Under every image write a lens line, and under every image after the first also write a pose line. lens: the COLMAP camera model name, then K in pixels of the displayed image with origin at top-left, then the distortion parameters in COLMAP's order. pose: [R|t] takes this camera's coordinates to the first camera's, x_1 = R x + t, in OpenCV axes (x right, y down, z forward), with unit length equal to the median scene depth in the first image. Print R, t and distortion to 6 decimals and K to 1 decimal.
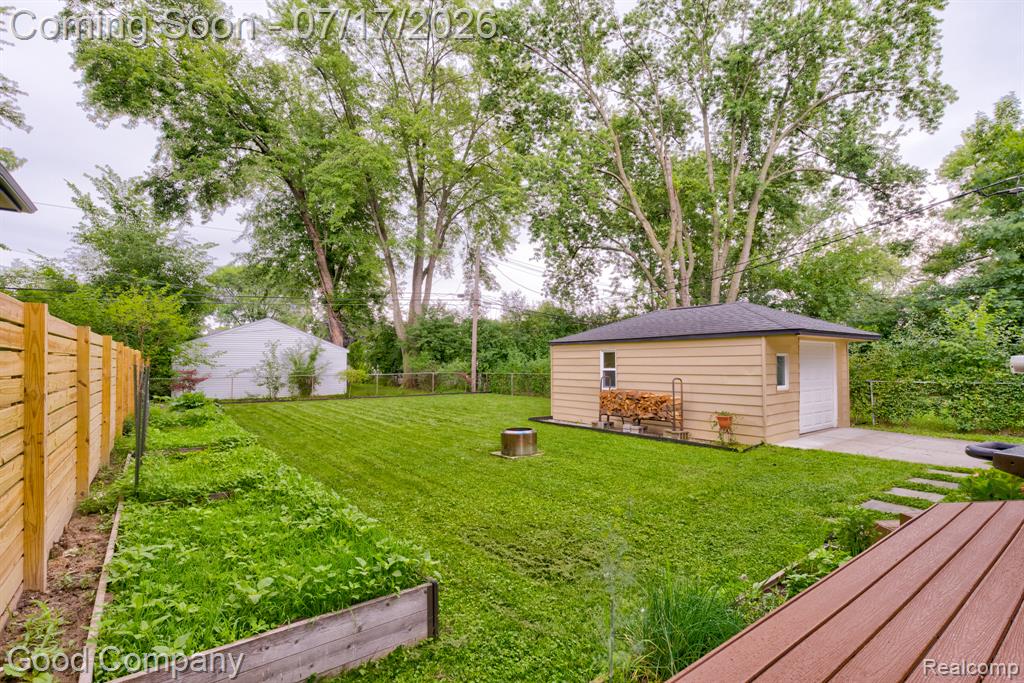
lens RADIAL K [[465.1, 0, 511.6], [0, 465.1, 359.3], [0, 0, 1]] dist [-0.000649, 0.000037]
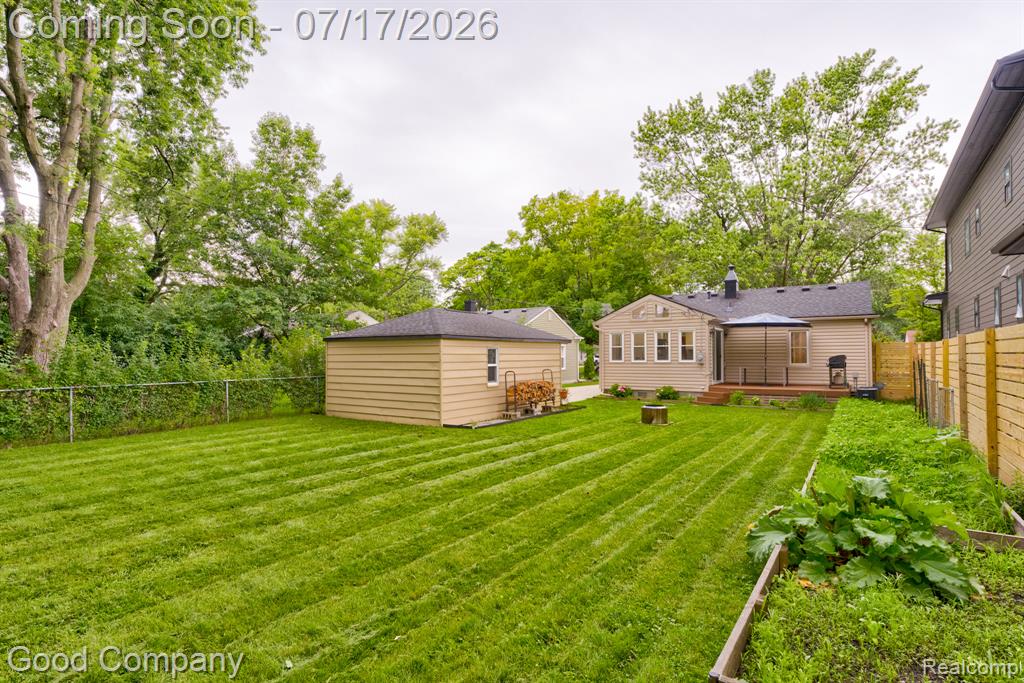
lens RADIAL K [[566.7, 0, 512.0], [0, 566.7, 341.5], [0, 0, 1]] dist [-0.000113, -0.040336]
pose [[-0.341184, 0.025192, 0.939659, -0.578736], [-0.002648, 0.999611, -0.027761, 0.001724], [-0.939993, -0.011960, -0.340985, 0.778293]]
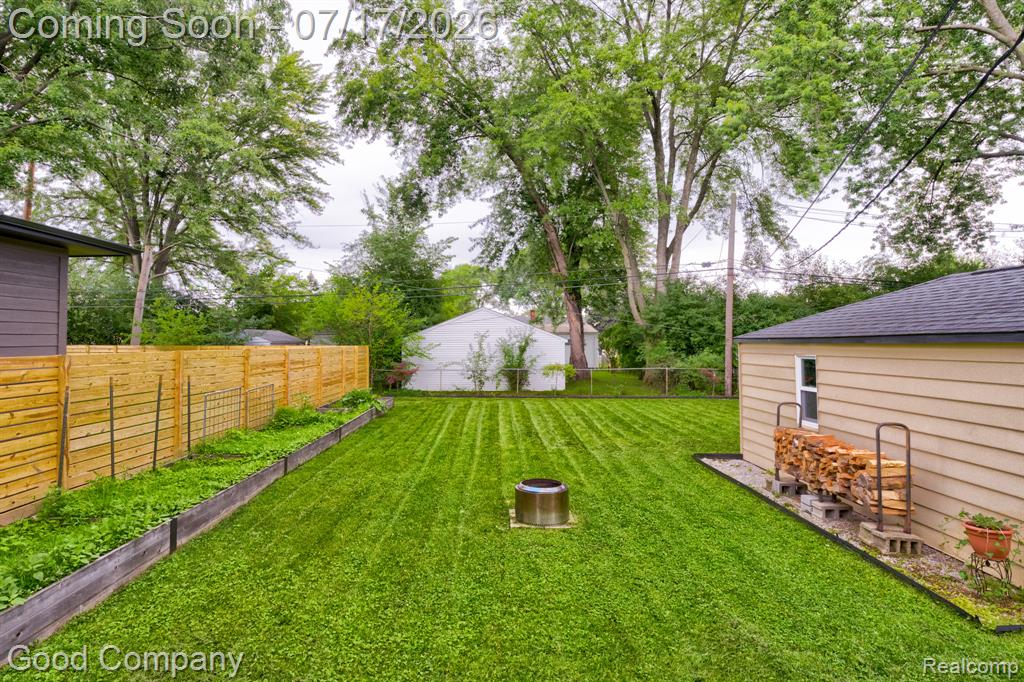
lens RADIAL K [[543.7, 0, 485.6], [0, 543.7, 328.7], [0, 0, 1]] dist [-0.004164, -0.000713]
pose [[0.779874, -0.015806, -0.625737, 0.175897], [0.005471, 0.999815, -0.018437, -0.023276], [0.625912, 0.010956, 0.779816, 0.129646]]
